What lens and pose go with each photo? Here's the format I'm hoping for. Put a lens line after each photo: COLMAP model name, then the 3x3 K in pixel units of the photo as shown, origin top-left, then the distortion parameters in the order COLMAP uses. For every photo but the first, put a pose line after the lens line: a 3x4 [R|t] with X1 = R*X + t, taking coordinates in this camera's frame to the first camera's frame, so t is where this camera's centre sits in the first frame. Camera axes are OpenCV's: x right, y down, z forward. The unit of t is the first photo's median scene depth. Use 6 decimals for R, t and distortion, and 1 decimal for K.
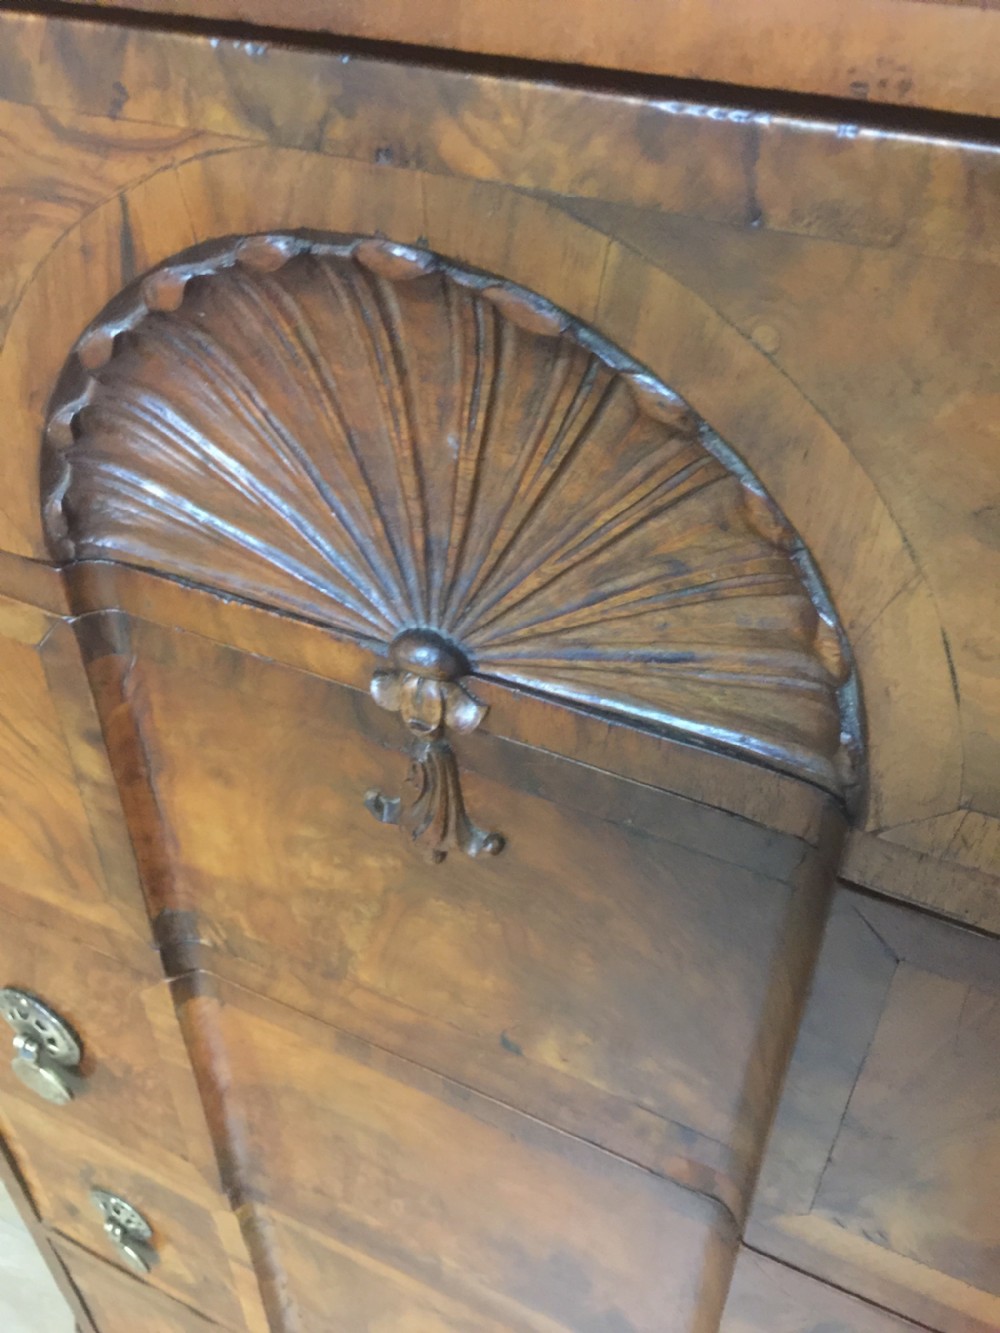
lens RADIAL K [[1156.5, 0, 494.8], [0, 1156.5, 657.0], [0, 0, 1]] dist [0.075734, -0.111269]
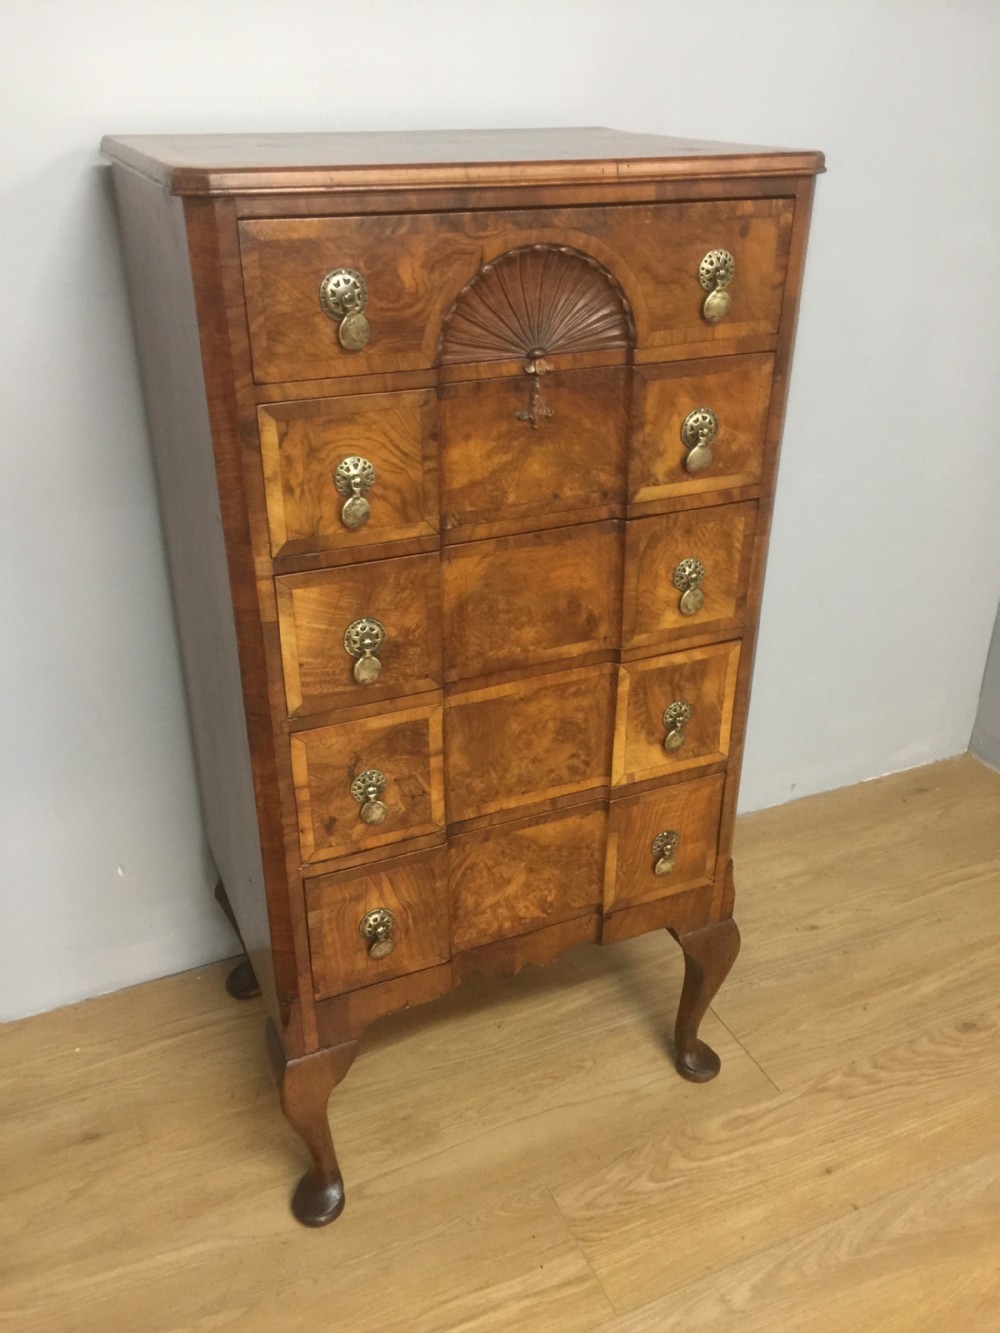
lens RADIAL K [[1156.5, 0, 500.3], [0, 1156.5, 667.0], [0, 0, 1]] dist [0.075734, -0.111269]
pose [[0.647444, -0.357522, 0.673048, -3.688277], [0.479849, 0.877340, 0.004447, 0.991430], [-0.592082, 0.320083, 0.739585, -1.775668]]
